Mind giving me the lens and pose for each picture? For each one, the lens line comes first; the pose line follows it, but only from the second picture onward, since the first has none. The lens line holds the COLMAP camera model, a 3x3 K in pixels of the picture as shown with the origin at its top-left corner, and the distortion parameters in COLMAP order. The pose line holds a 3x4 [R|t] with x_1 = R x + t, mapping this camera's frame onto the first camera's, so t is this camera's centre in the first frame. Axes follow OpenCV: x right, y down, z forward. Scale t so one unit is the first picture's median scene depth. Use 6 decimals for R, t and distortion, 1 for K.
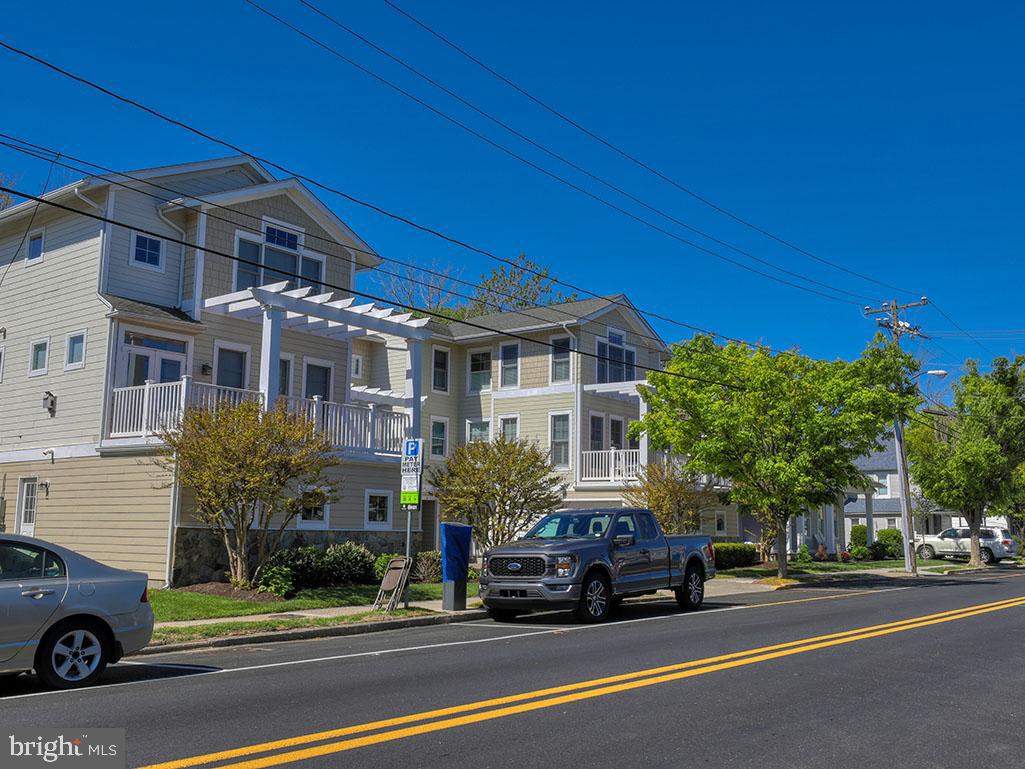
lens RADIAL K [[956.2, 0, 512.5], [0, 956.2, 384.5], [0, 0, 1]] dist [0.004359, 0.001764]
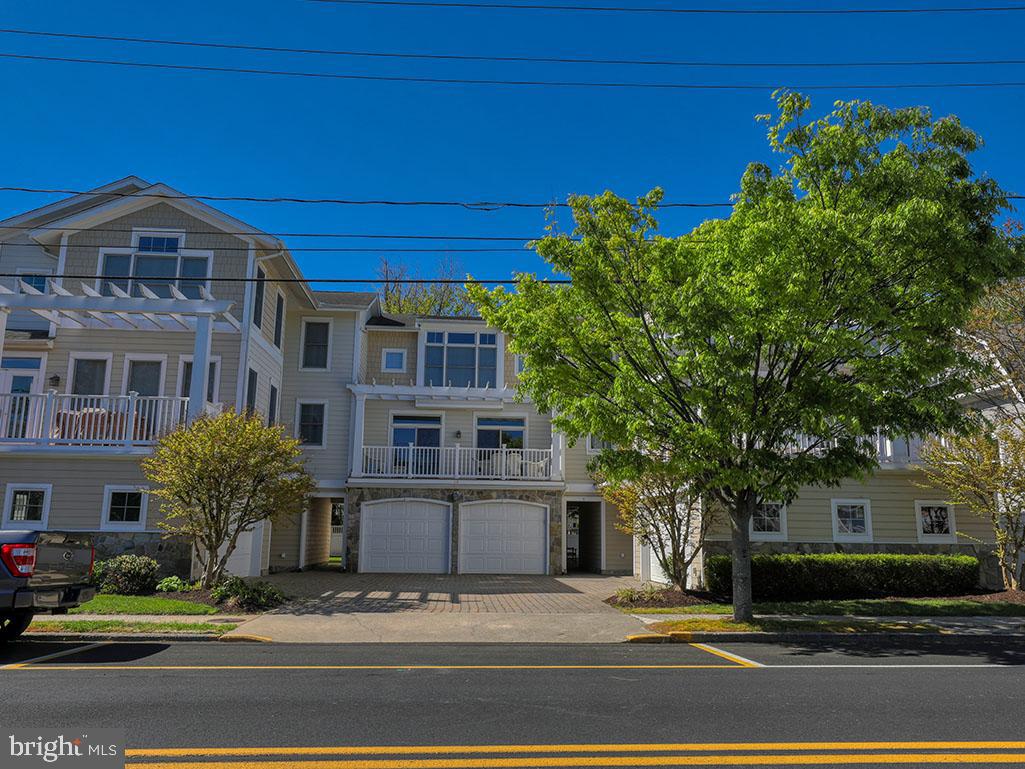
lens RADIAL K [[769.8, 0, 512.5], [0, 769.8, 384.5], [0, 0, 1]] dist [0.008230, 0.001891]
pose [[0.679956, -0.147830, -0.718196, 0.407991], [0.108530, 0.988968, -0.100813, 0.082779], [0.725176, -0.009398, 0.688499, 0.493185]]
